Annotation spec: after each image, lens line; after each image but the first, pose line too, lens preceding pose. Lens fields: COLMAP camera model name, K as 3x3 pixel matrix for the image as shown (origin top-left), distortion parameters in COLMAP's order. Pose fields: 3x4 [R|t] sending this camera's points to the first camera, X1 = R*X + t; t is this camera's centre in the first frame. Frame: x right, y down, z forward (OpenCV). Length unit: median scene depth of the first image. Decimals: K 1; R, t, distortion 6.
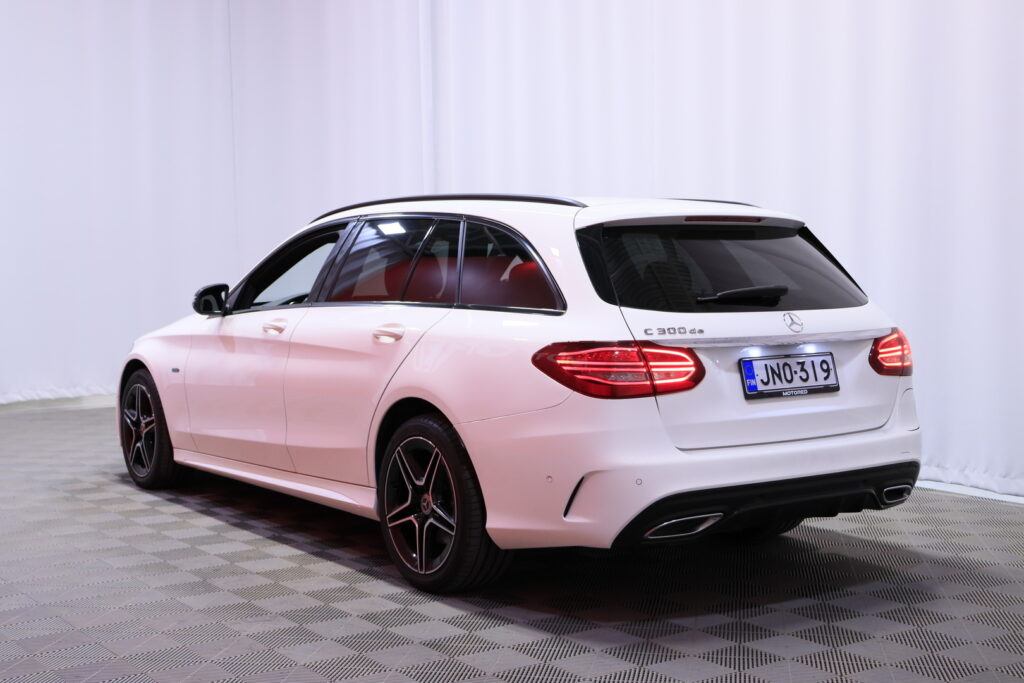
lens RADIAL K [[1283.3, 0, 511.8], [0, 1283.3, 324.7], [0, 0, 1]] dist [0.152259, 0.002953]
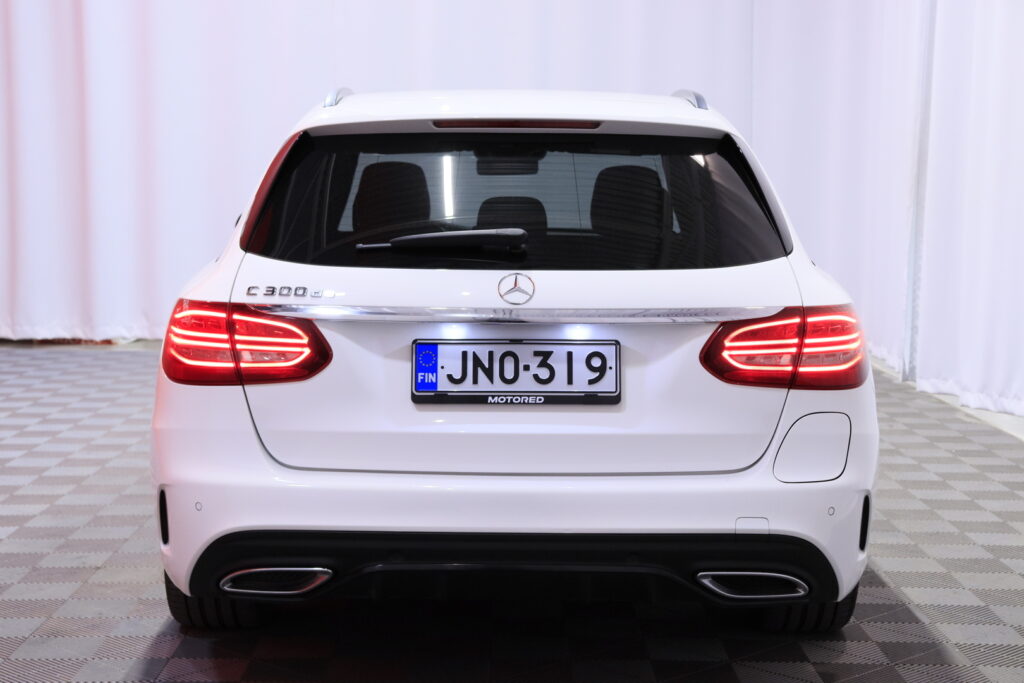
lens RADIAL K [[1483.4, 0, 512.0], [0, 1483.4, 341.5], [0, 0, 1]] dist [0.177051, 0.003106]
pose [[0.811442, 0.070540, -0.580160, 0.638644], [-0.038555, 0.996988, 0.067296, -0.024659], [0.583160, -0.032239, 0.811718, 0.411554]]
